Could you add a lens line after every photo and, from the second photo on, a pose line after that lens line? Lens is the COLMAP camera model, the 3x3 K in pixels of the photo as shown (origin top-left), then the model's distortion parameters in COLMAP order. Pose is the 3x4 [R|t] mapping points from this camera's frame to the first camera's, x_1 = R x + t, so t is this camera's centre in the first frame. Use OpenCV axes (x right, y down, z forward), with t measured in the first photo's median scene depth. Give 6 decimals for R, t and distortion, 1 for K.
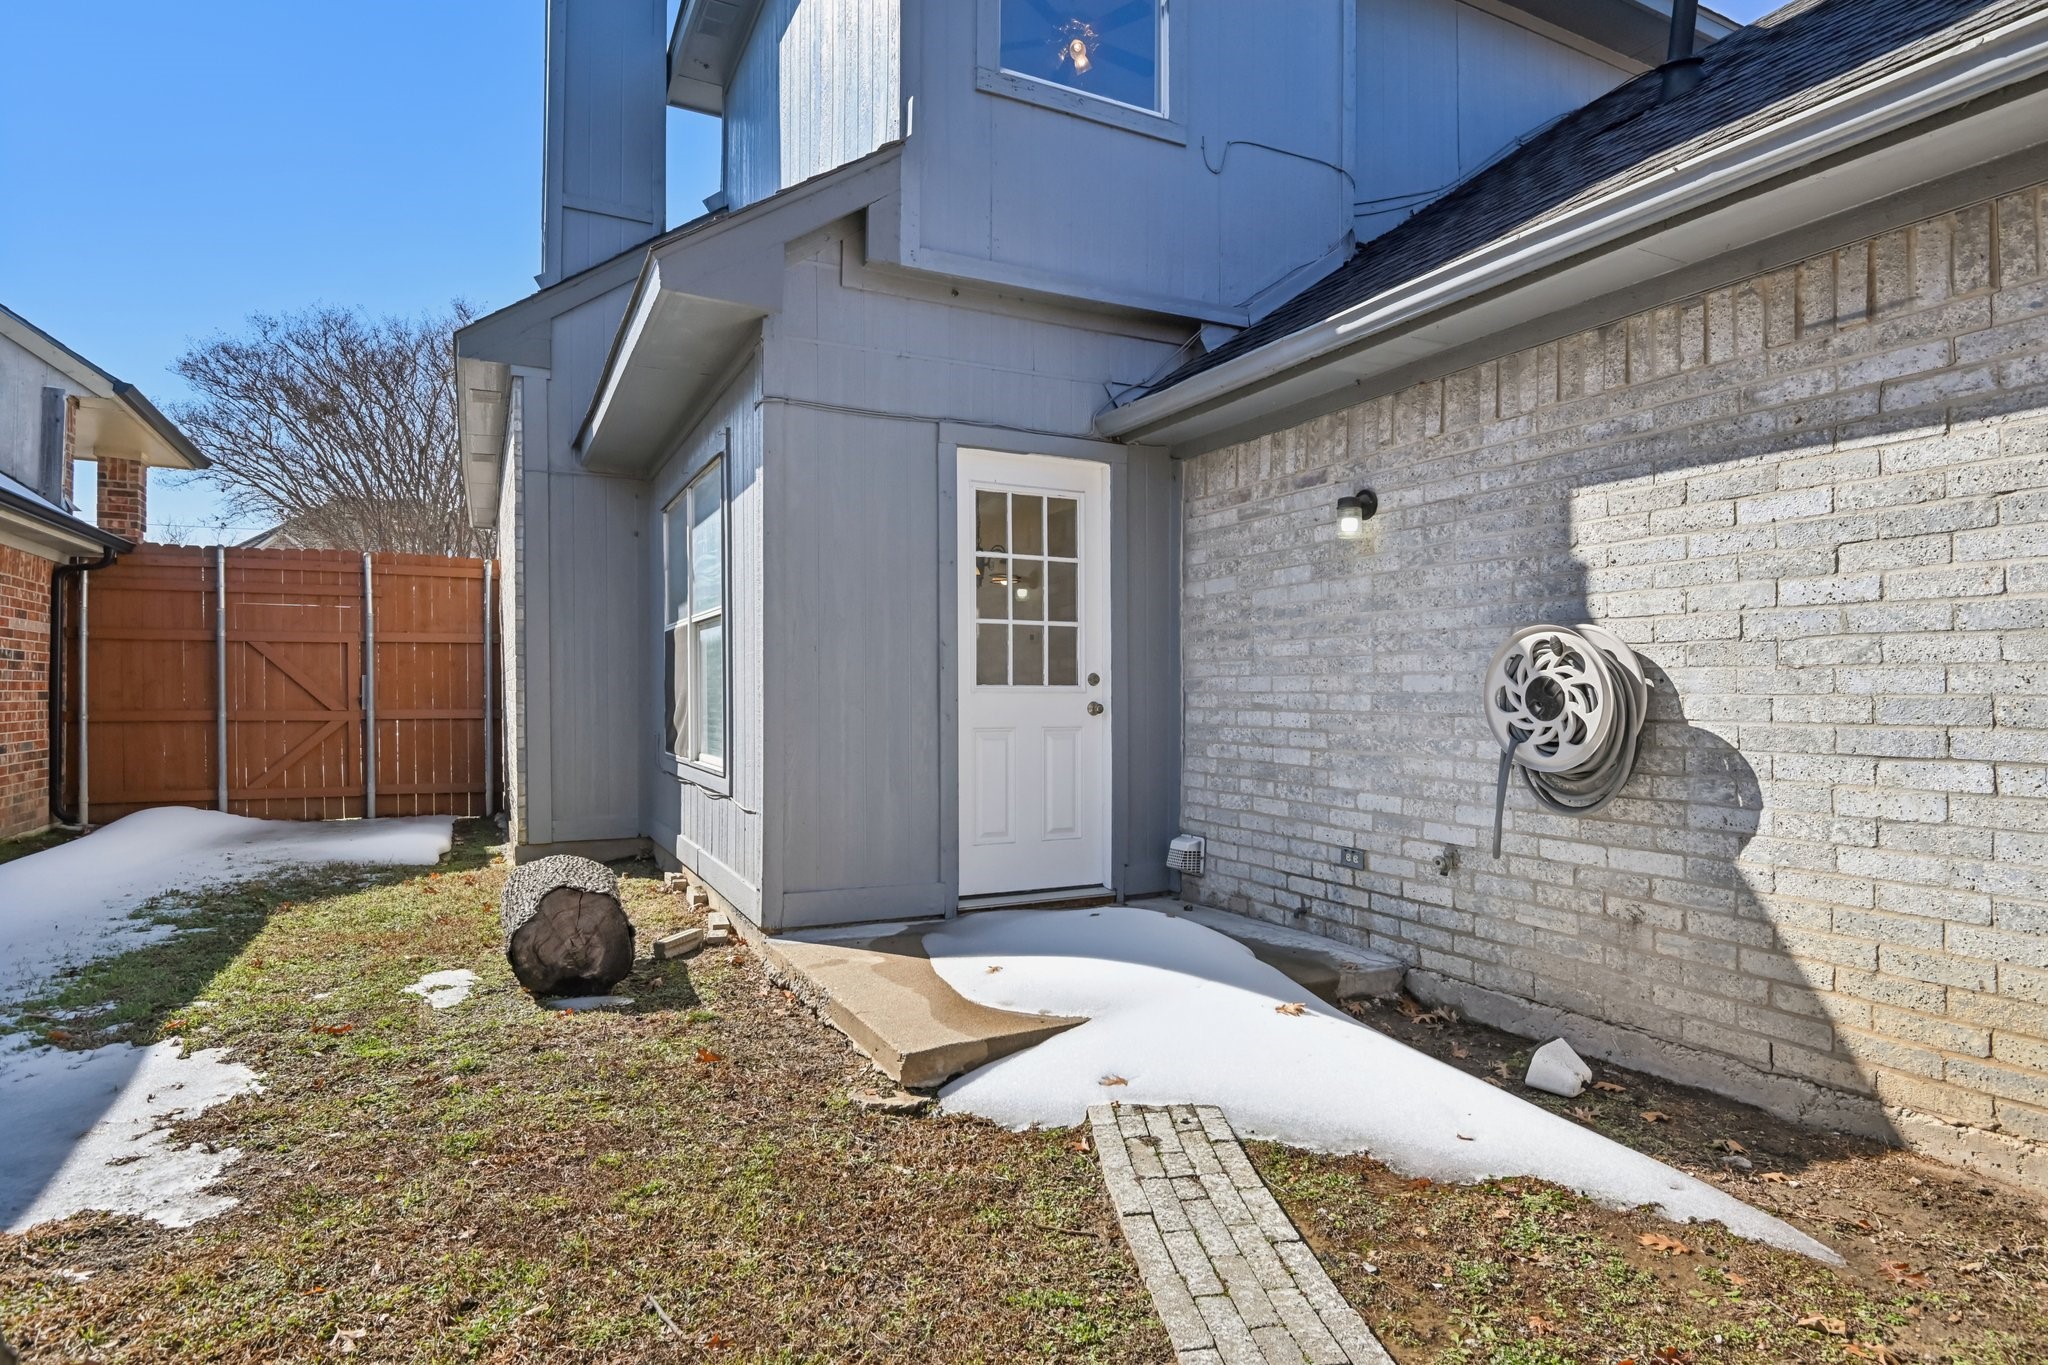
lens RADIAL K [[1096.1, 0, 1025.5], [0, 1096.1, 725.0], [0, 0, 1]] dist [-0.024169, -0.000118]
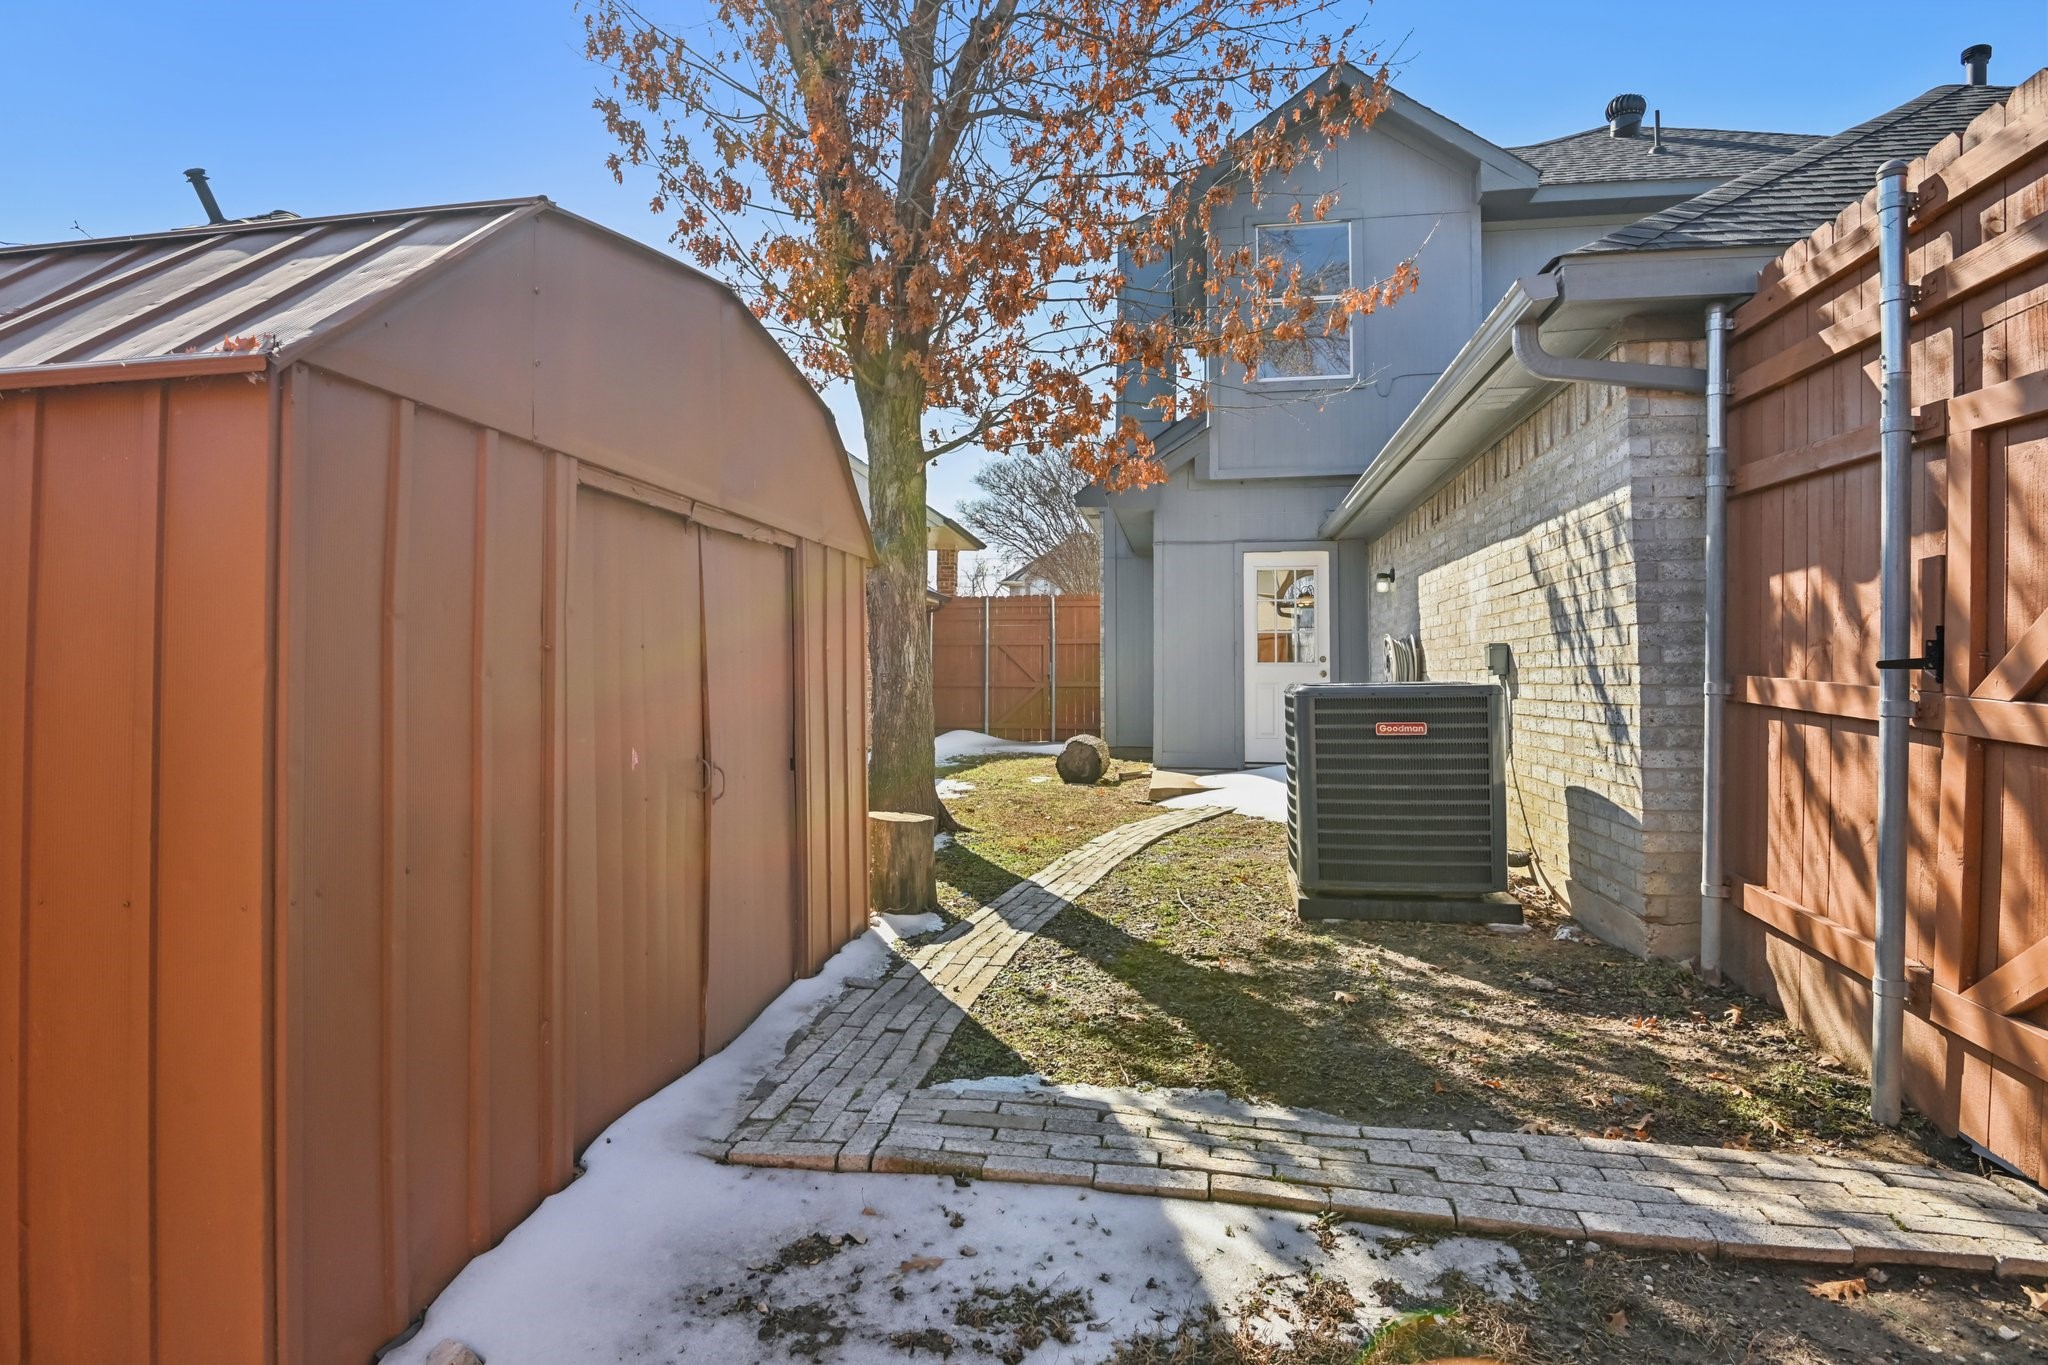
lens RADIAL K [[1096.1, 0, 1025.5], [0, 1096.1, 725.0], [0, 0, 1]] dist [-0.024169, -0.000118]
pose [[0.807721, 0.022163, -0.589148, 0.817309], [-0.016785, 0.999753, 0.014597, 0.059266], [0.589325, -0.001901, 0.807893, -0.944806]]
